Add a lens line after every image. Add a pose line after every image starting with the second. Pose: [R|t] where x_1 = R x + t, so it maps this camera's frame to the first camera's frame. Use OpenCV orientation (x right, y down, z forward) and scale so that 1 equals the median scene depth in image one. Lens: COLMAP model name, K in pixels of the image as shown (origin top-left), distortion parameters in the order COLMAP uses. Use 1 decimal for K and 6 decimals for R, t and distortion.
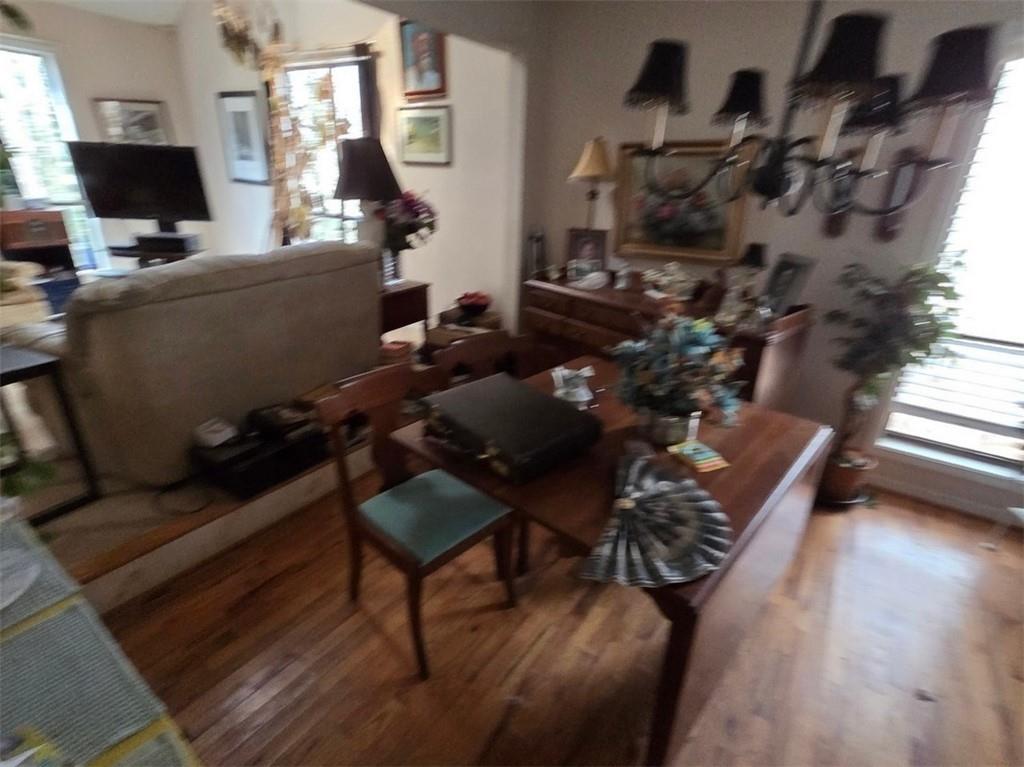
lens RADIAL K [[514.0, 0, 523.0], [0, 514.0, 383.1], [0, 0, 1]] dist [-0.002397, 0.002829]
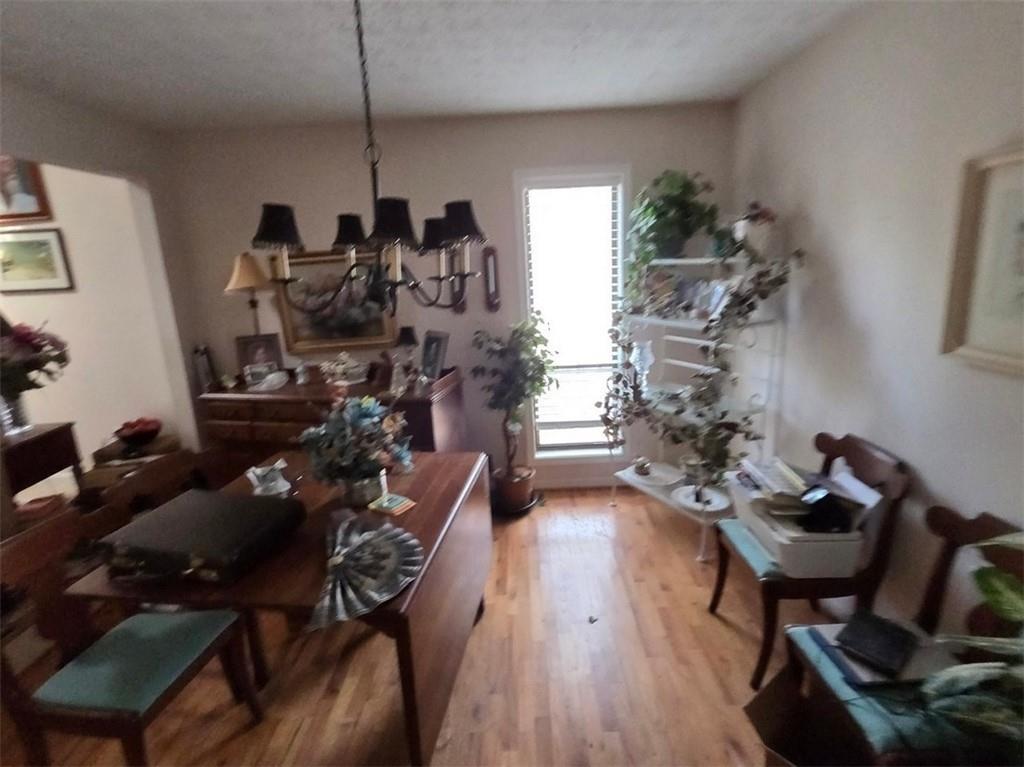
lens RADIAL K [[514.0, 0, 512.3], [0, 514.0, 384.0], [0, 0, 1]] dist [-0.002397, 0.002829]
pose [[0.834153, -0.202686, 0.512939, 0.006749], [0.279669, 0.957033, -0.076637, 0.025480], [-0.475366, 0.207380, 0.854997, -0.145806]]
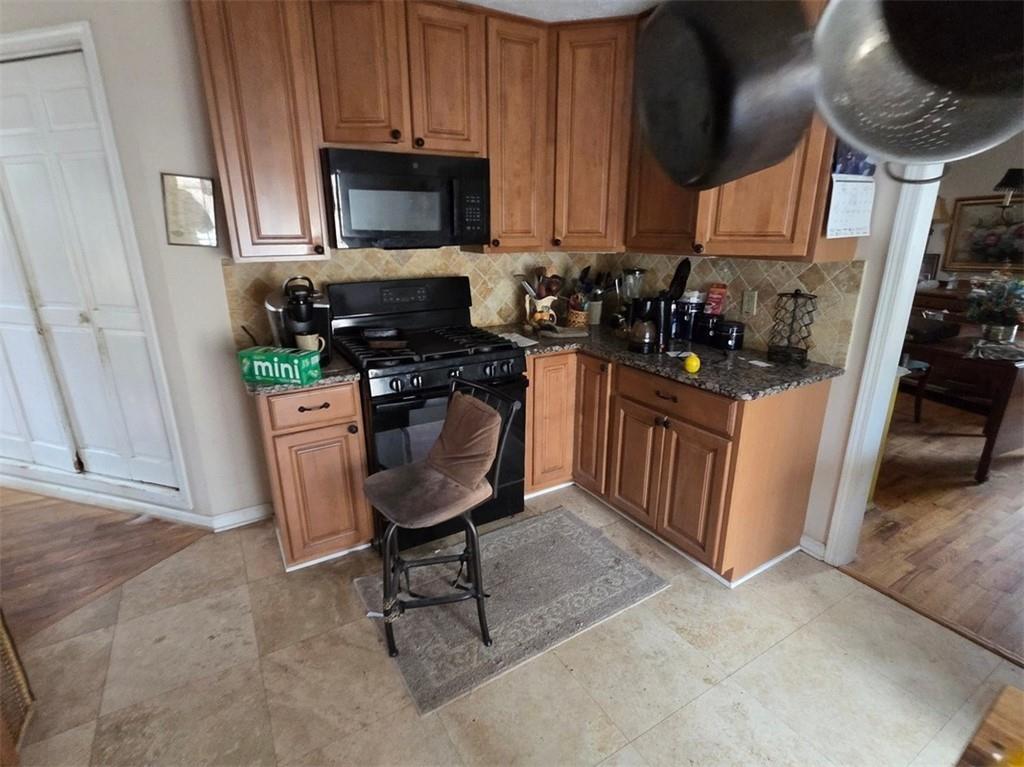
lens RADIAL K [[514.0, 0, 510.3], [0, 514.0, 388.5], [0, 0, 1]] dist [-0.002397, 0.002829]
pose [[0.903929, 0.083238, -0.419504, -0.388999], [-0.121832, 0.990353, -0.066014, 0.437617], [0.409963, 0.110781, 0.905350, -1.063903]]
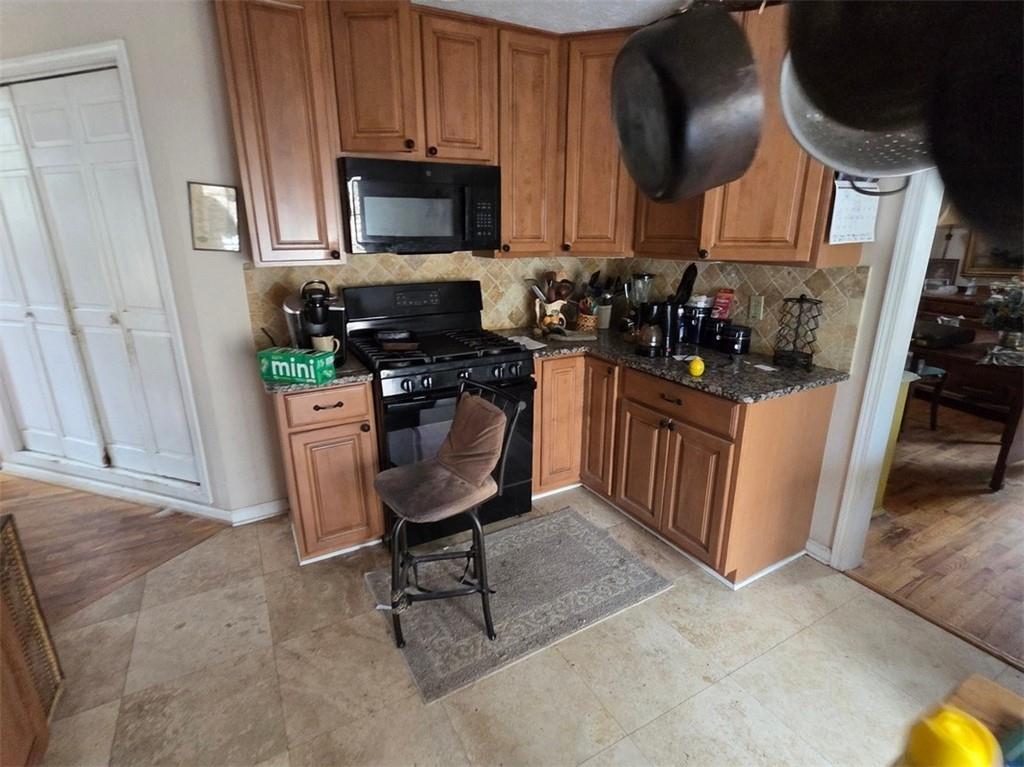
lens RADIAL K [[514.0, 0, 508.6], [0, 514.0, 388.1], [0, 0, 1]] dist [-0.002397, 0.002829]
pose [[0.888351, 0.088423, -0.450570, -0.364483], [-0.133880, 0.988525, -0.069966, 0.441994], [0.439213, 0.122476, 0.889995, -1.078970]]
